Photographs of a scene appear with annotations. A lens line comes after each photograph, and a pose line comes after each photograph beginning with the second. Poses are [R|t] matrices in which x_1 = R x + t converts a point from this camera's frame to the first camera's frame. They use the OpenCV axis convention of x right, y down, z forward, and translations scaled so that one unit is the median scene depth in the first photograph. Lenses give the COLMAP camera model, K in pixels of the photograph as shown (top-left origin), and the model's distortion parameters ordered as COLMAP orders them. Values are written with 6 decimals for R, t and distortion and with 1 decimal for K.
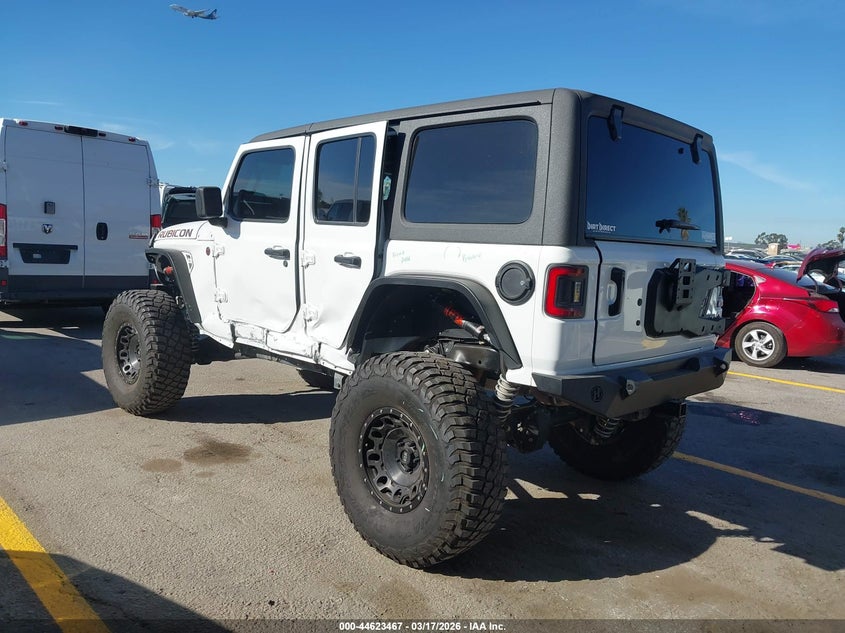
lens RADIAL K [[674.9, 0, 414.7], [0, 674.9, 315.2], [0, 0, 1]] dist [-0.001781, -0.003091]
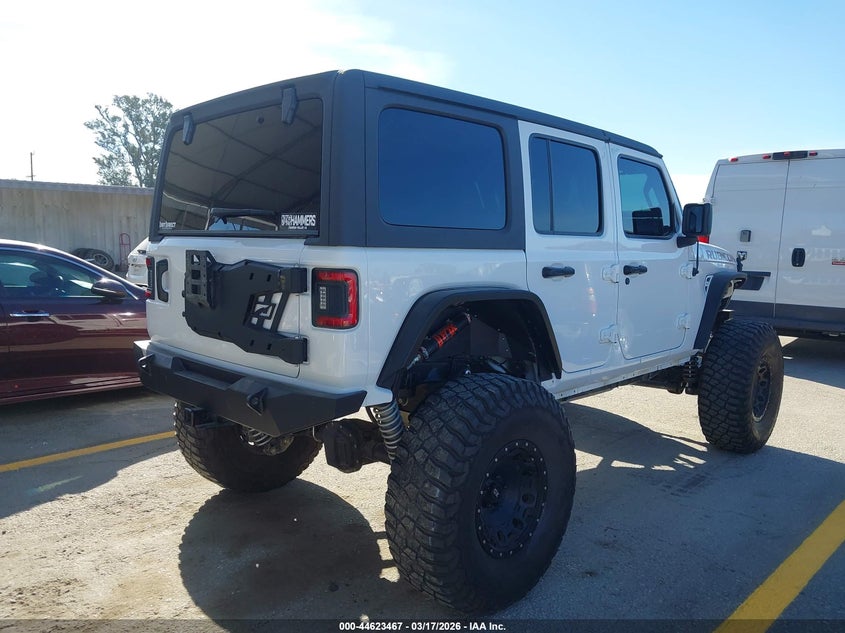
lens RADIAL K [[674.9, 0, 414.7], [0, 674.9, 315.2], [0, 0, 1]] dist [-0.001781, -0.003091]
pose [[0.004573, 0.056883, -0.998370, 0.497815], [-0.124353, 0.990664, 0.055875, -0.032091], [0.992228, 0.123895, 0.011604, 0.490571]]
